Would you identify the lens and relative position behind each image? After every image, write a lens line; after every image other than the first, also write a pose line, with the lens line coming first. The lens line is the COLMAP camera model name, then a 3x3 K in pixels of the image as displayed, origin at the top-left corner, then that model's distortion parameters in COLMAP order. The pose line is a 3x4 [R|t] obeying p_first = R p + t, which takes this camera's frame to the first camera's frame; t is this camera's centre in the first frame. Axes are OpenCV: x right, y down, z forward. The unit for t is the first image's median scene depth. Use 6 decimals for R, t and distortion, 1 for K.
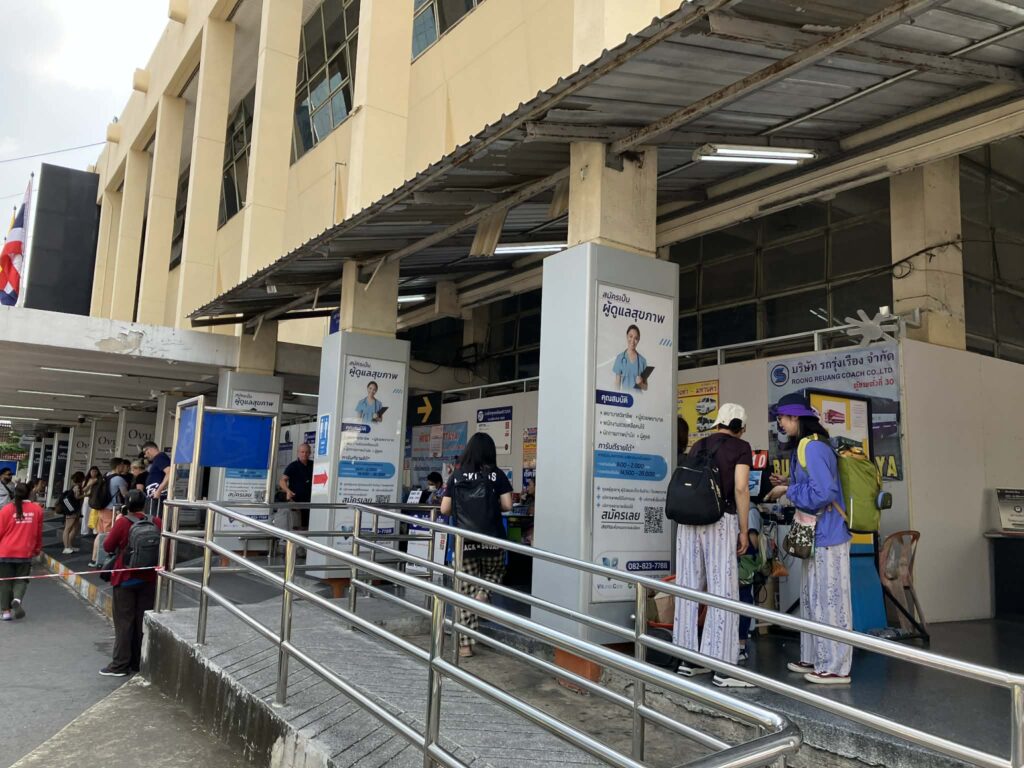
lens RADIAL K [[836.9, 0, 521.3], [0, 836.9, 380.7], [0, 0, 1]] dist [0.030877, -0.032904]
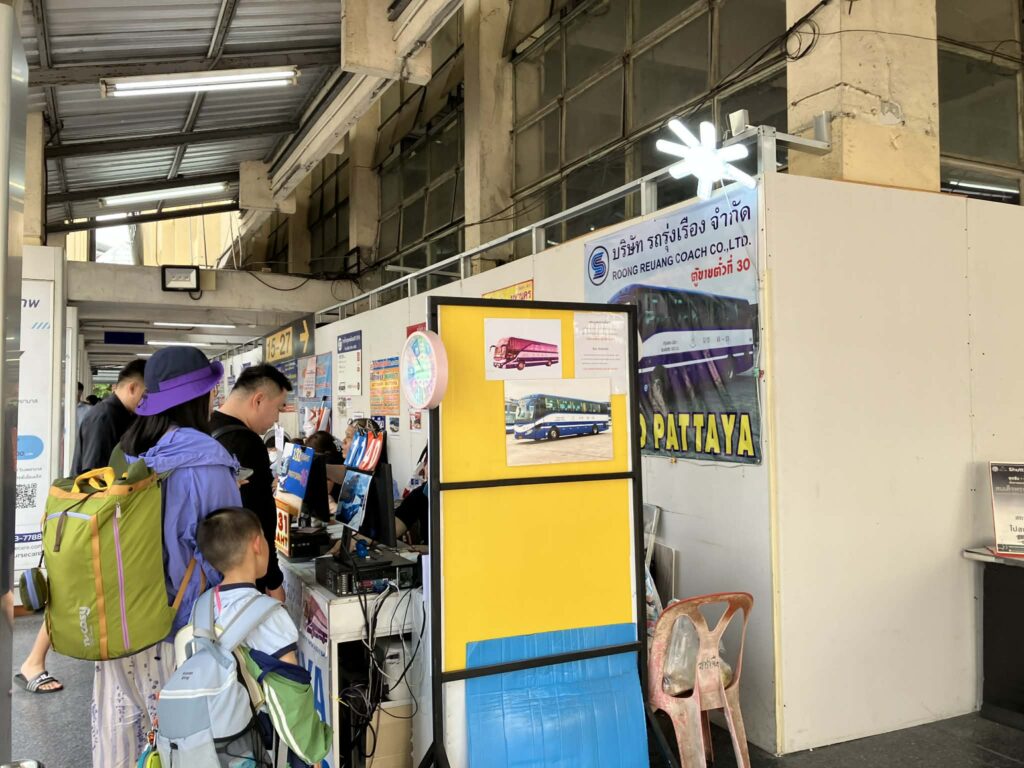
lens RADIAL K [[836.9, 0, 503.3], [0, 836.9, 380.1], [0, 0, 1]] dist [0.030877, -0.032904]
pose [[0.986698, -0.041464, -0.157185, 0.351130], [0.058105, 0.993004, 0.102798, 0.009129], [0.151823, -0.110563, 0.982204, 0.456752]]
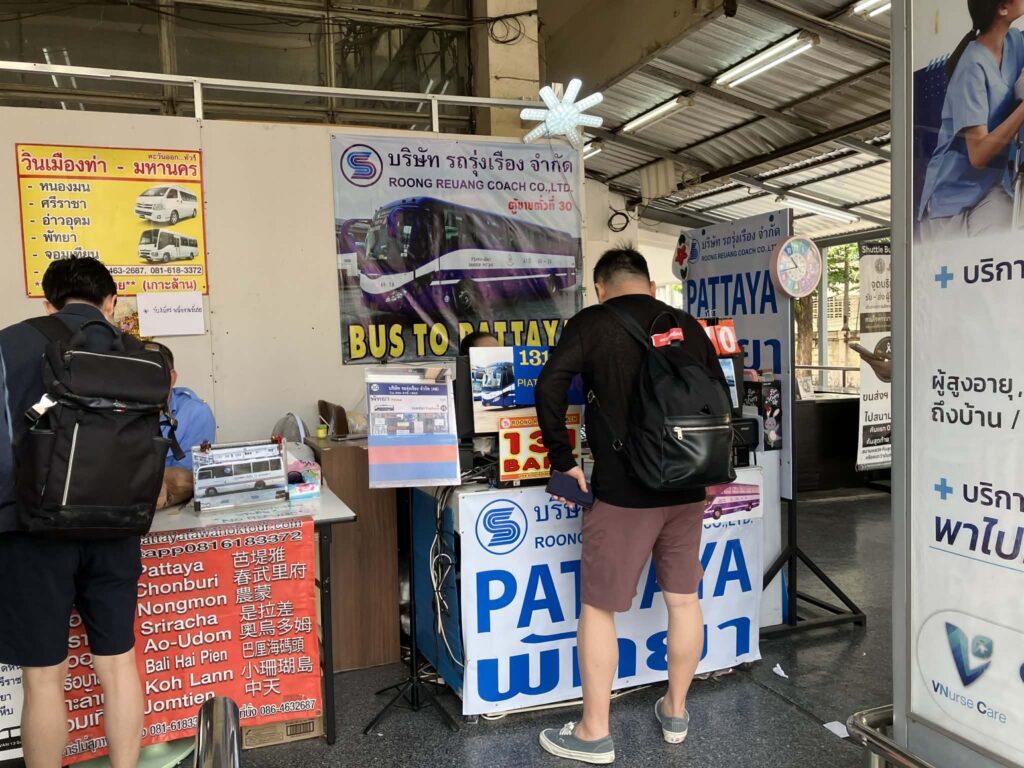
lens RADIAL K [[836.9, 0, 515.4], [0, 836.9, 389.6], [0, 0, 1]] dist [0.030877, -0.032904]
pose [[0.255915, -0.094903, 0.962030, -0.196884], [-0.098101, 0.987482, 0.123510, 0.061375], [-0.961709, -0.125984, 0.243402, 0.810285]]
